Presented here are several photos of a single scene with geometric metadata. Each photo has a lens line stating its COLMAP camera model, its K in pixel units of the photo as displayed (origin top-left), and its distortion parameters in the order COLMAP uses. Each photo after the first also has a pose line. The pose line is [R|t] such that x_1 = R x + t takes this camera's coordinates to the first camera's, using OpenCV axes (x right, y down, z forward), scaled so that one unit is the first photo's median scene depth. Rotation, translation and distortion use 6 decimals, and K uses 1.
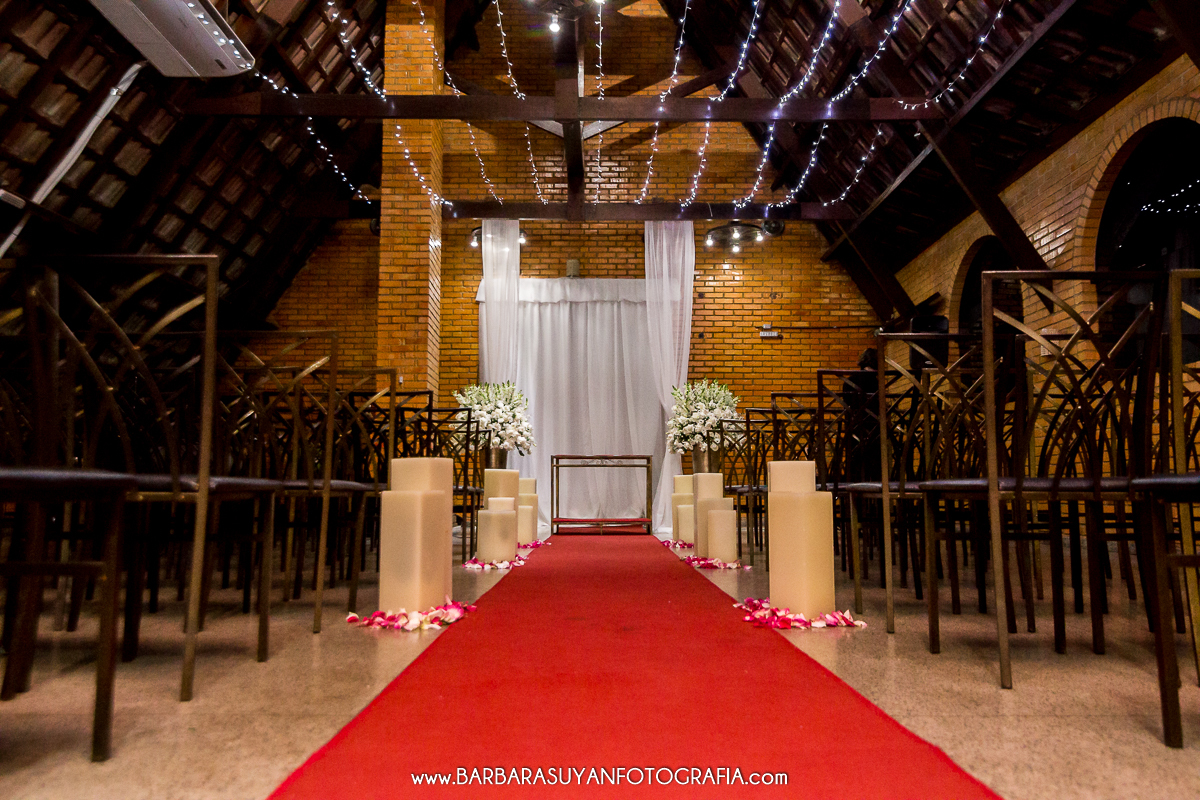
lens RADIAL K [[892.1, 0, 600.0], [0, 892.1, 400.0], [0, 0, 1]] dist [-0.000863, -0.000029]
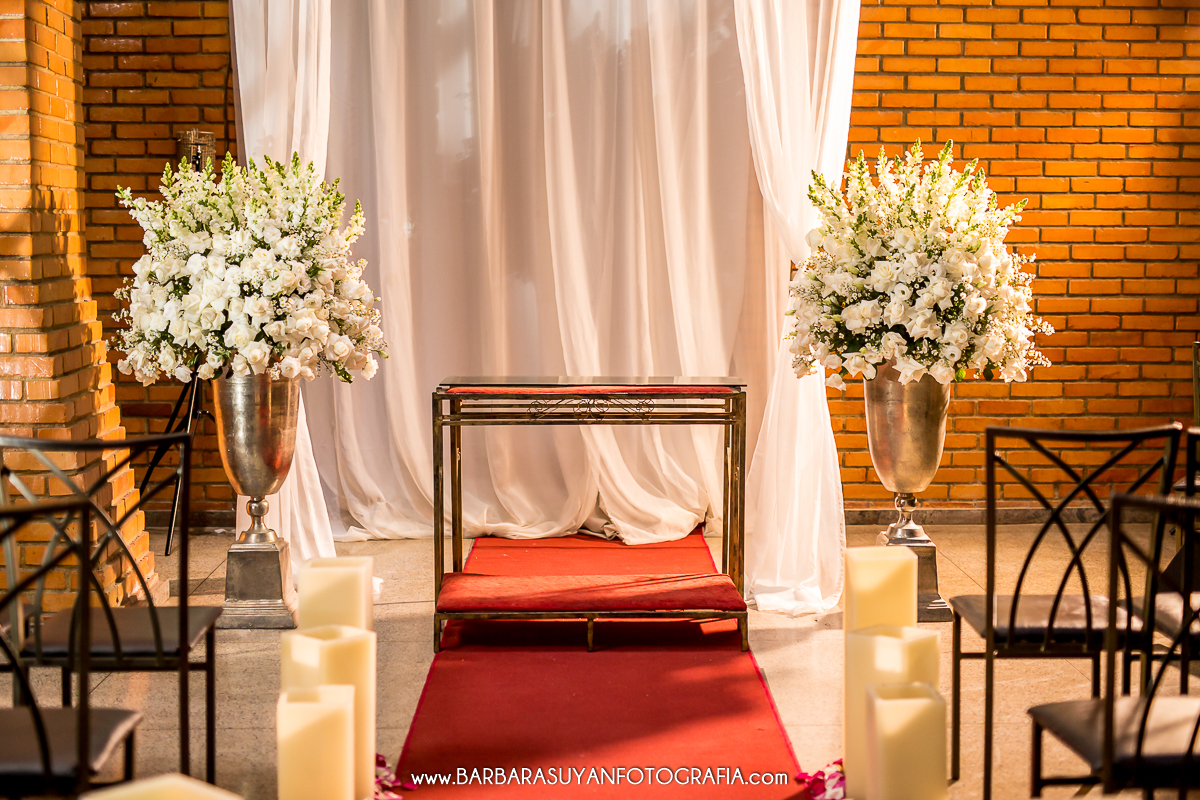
lens RADIAL K [[2156.0, 0, 603.3], [0, 2156.0, 471.2], [0, 0, 1]] dist [0.040807, 0.099947]
pose [[0.999886, 0.001484, 0.015011, -0.004950], [-0.004011, 0.985487, 0.169706, -0.042627], [-0.014541, -0.169747, 0.985380, 0.228997]]
